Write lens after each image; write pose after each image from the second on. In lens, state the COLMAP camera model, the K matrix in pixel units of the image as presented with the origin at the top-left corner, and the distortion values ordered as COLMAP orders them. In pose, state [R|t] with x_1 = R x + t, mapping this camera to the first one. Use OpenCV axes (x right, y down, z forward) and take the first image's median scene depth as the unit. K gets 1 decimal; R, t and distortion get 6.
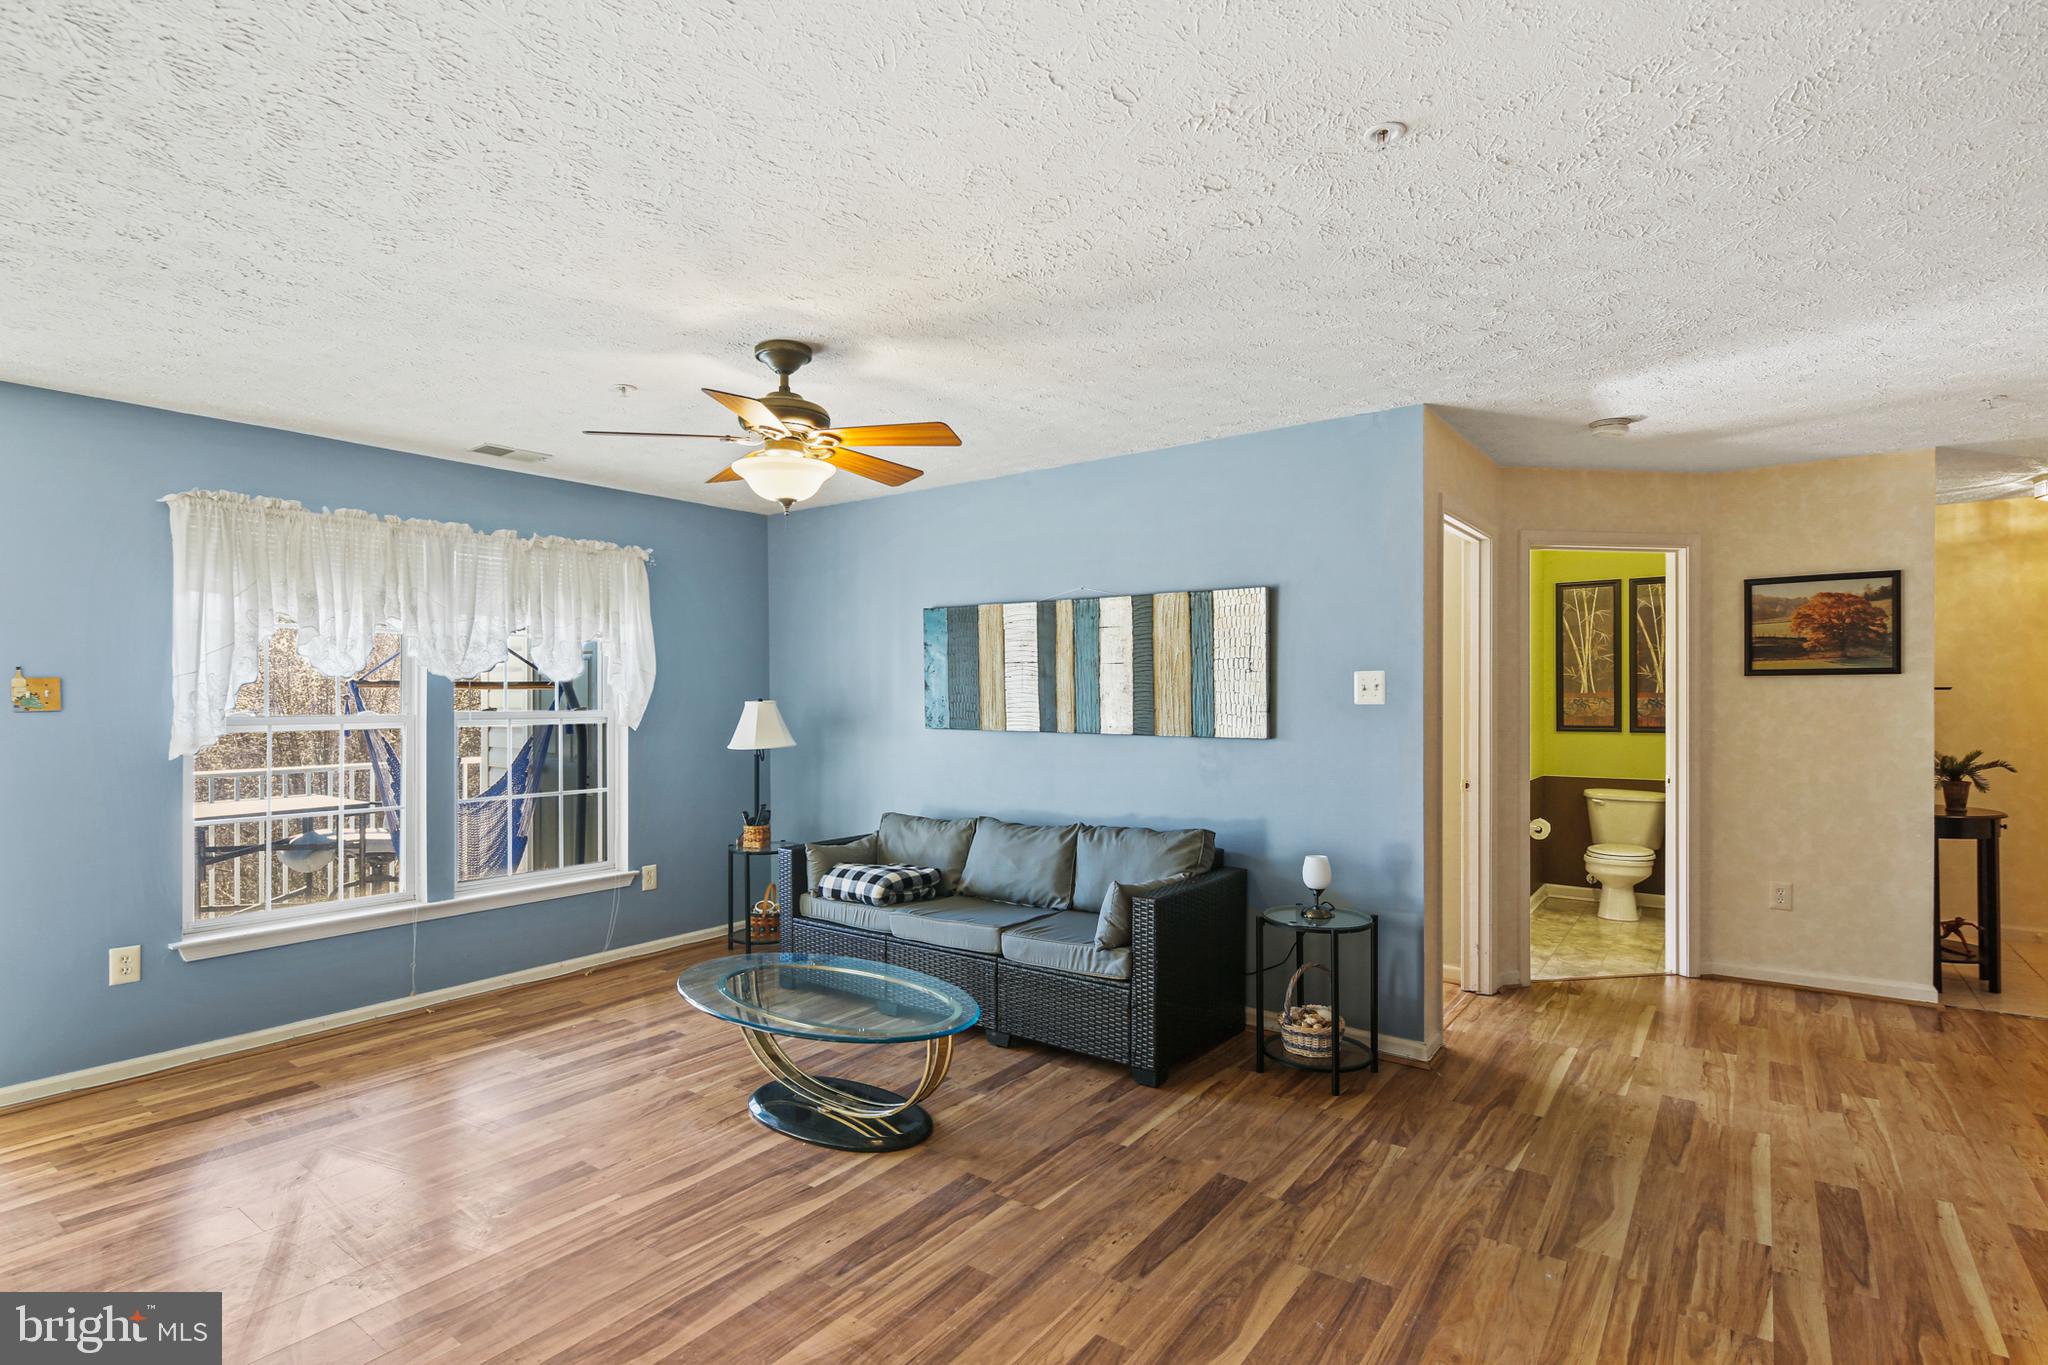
lens RADIAL K [[994.7, 0, 1021.8], [0, 994.7, 702.6], [0, 0, 1]] dist [-0.001344, -0.000798]
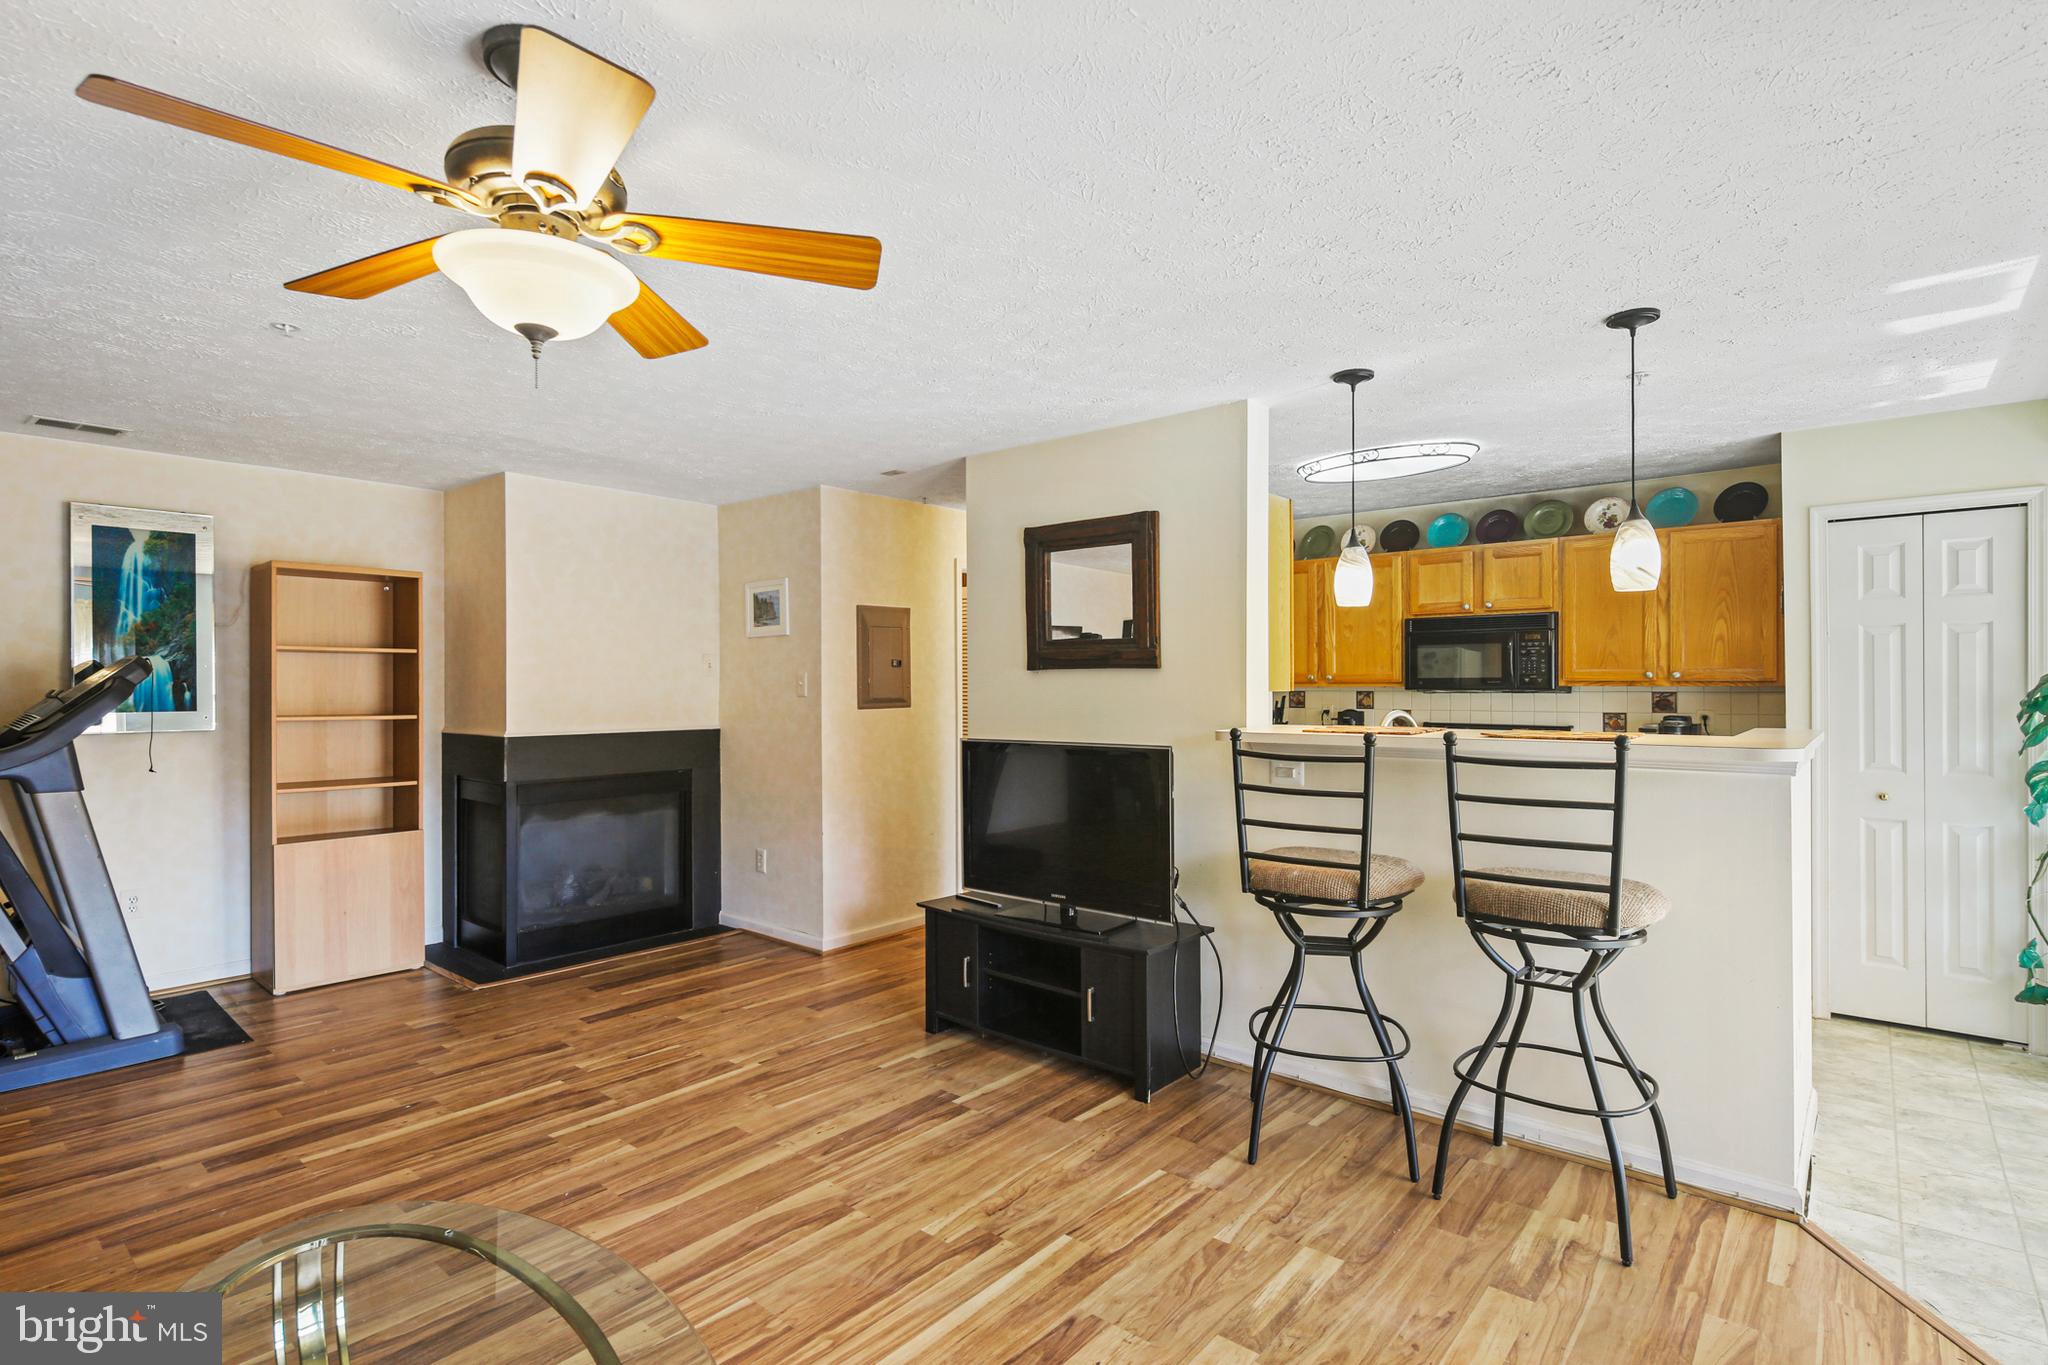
lens RADIAL K [[994.2, 0, 1016.1], [0, 994.2, 679.1], [0, 0, 1]] dist [-0.003794, -0.001049]
pose [[-0.997761, 0.007377, 0.066467, -0.364194], [0.007390, 0.999973, -0.000042, -0.007263], [-0.066465, 0.000450, -0.997789, 1.042168]]
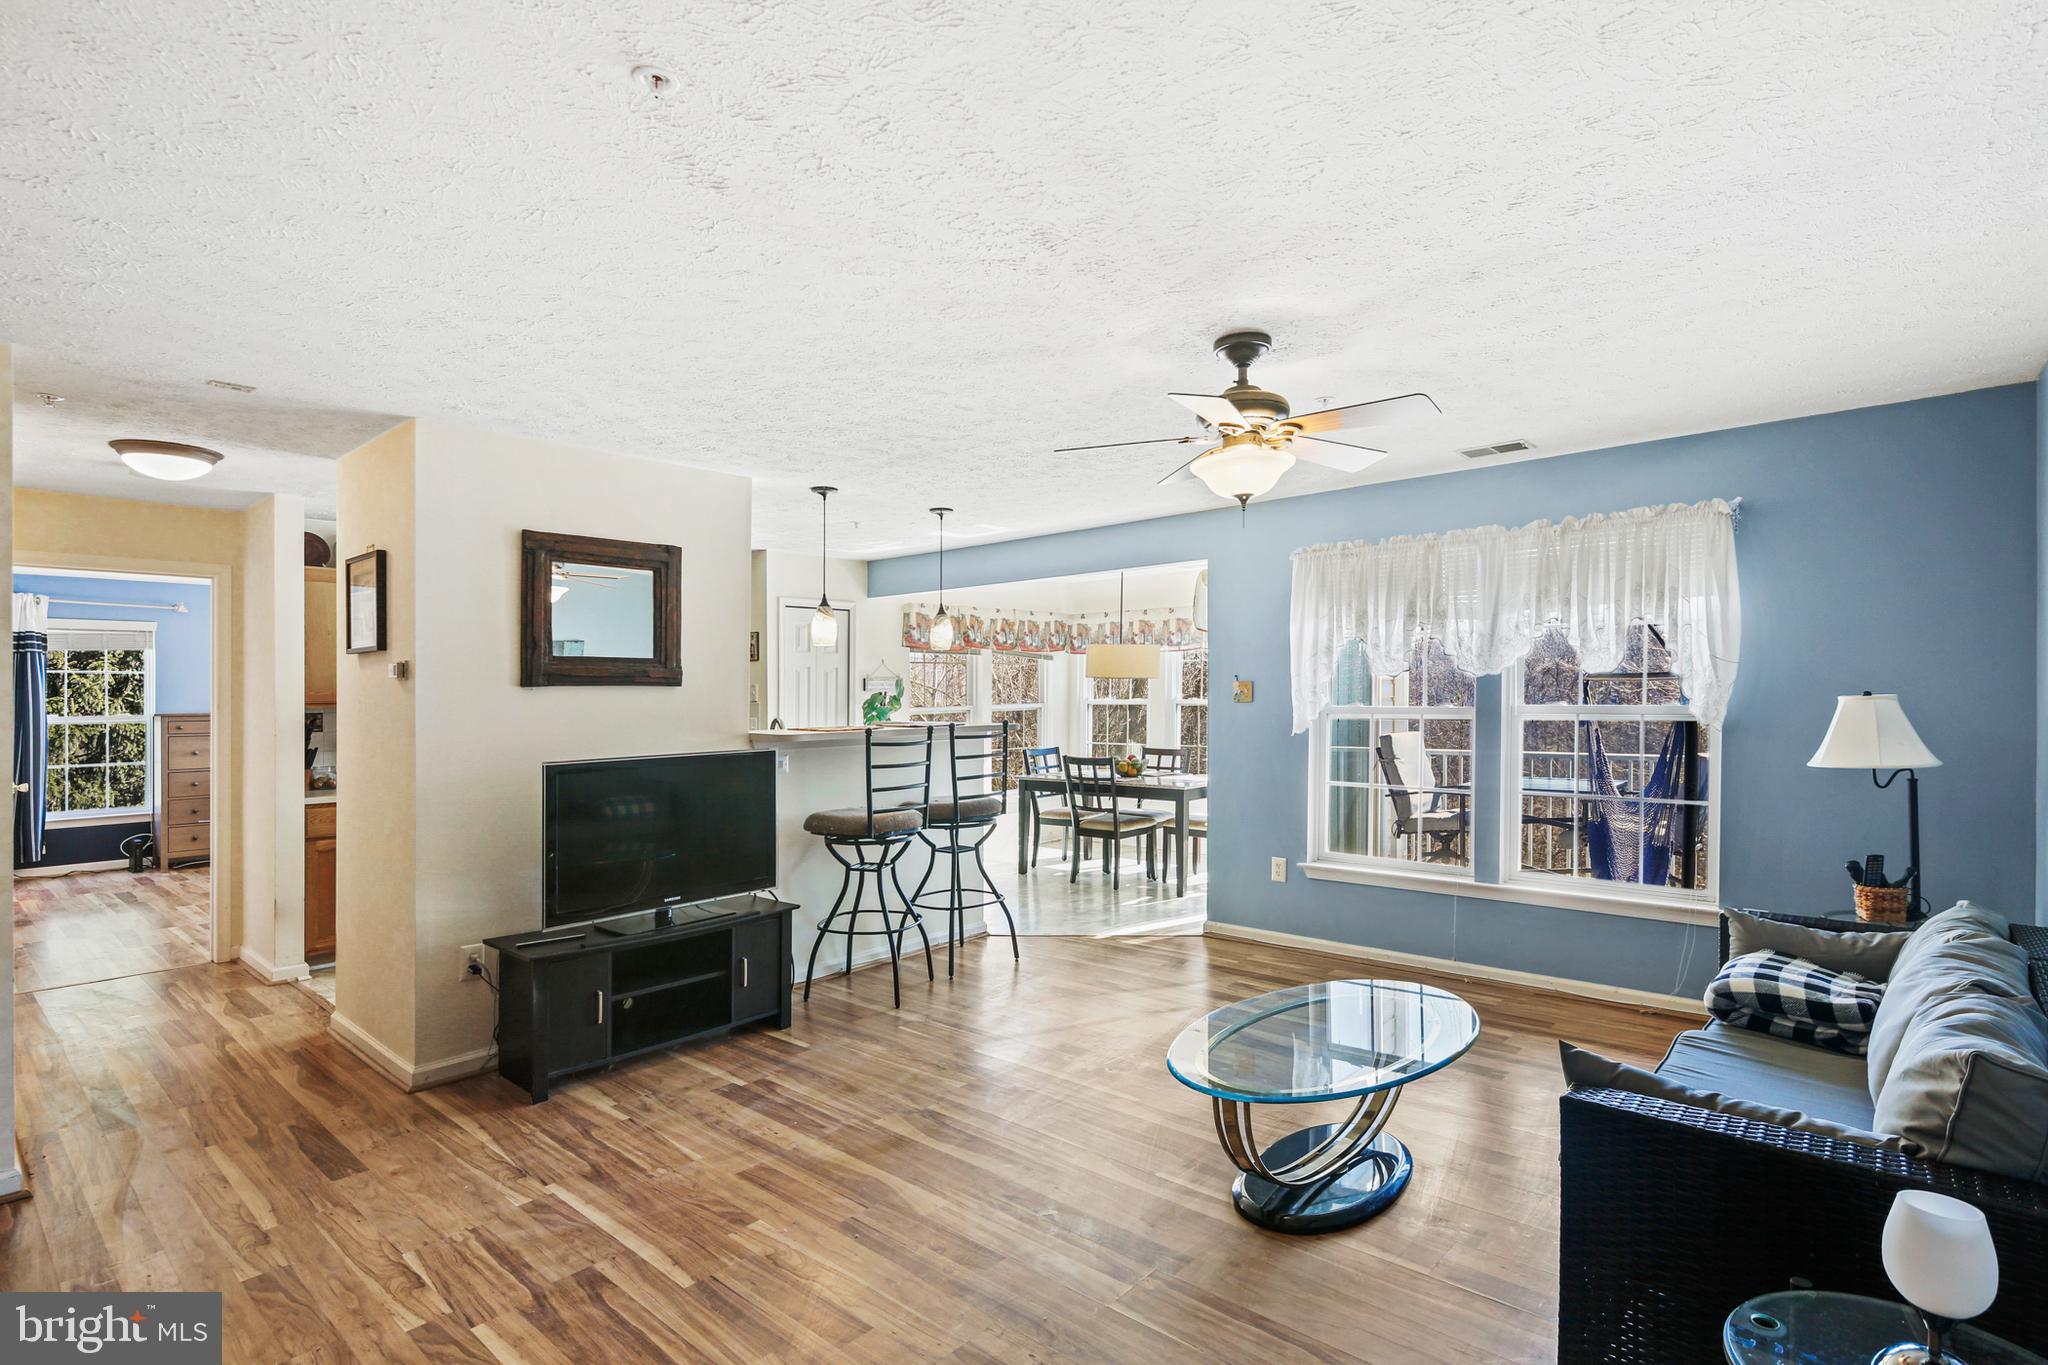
lens RADIAL K [[1002.1, 0, 1024.0], [0, 1002.1, 682.5], [0, 0, 1]] dist [-0.000343, -0.000040]
pose [[-0.093090, -0.006183, -0.995638, 0.529199], [0.006651, 0.999955, -0.006832, -0.011056], [0.995635, -0.007258, -0.093045, 0.606857]]
